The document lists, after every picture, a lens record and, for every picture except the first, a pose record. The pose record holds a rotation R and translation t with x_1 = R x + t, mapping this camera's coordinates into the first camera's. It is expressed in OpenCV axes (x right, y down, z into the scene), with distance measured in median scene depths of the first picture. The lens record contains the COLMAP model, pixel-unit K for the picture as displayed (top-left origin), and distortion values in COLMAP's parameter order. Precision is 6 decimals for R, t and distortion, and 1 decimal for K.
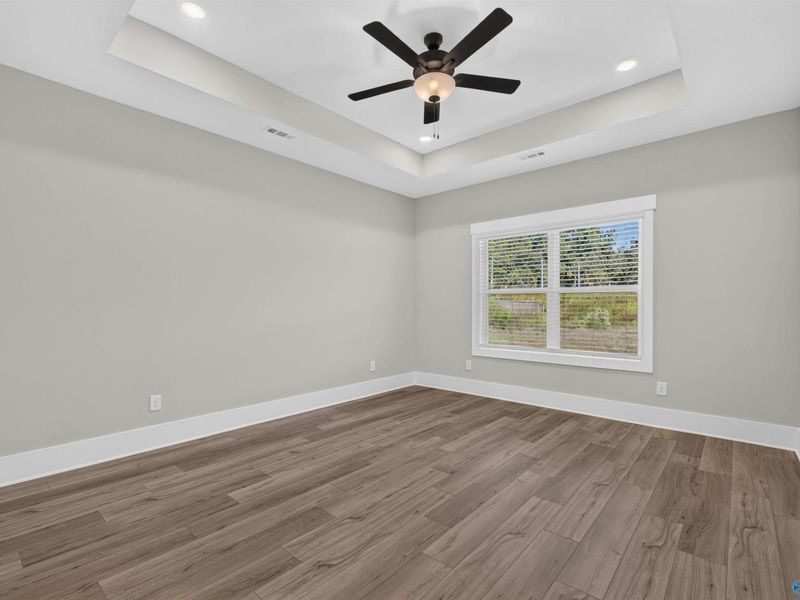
lens RADIAL K [[385.4, 0, 400.5], [0, 385.4, 296.2], [0, 0, 1]] dist [-0.000642, -0.000755]
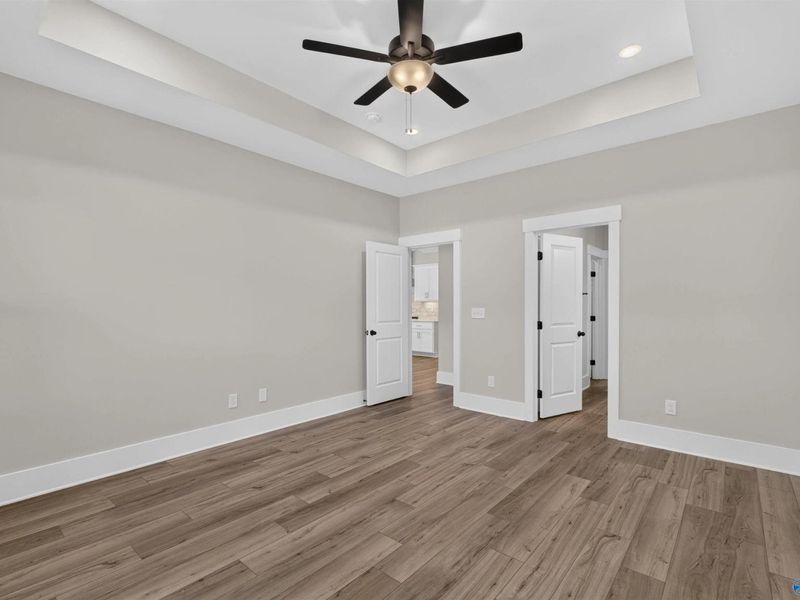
lens RADIAL K [[400.0, 0, 402.8], [0, 400.0, 315.7], [0, 0, 1]] dist [-0.000009, -0.000264]
pose [[-0.999611, 0.002072, -0.027804, 0.136698], [0.002078, 0.999998, -0.000208, 0.011756], [0.027803, -0.000266, -0.999613, 1.963544]]
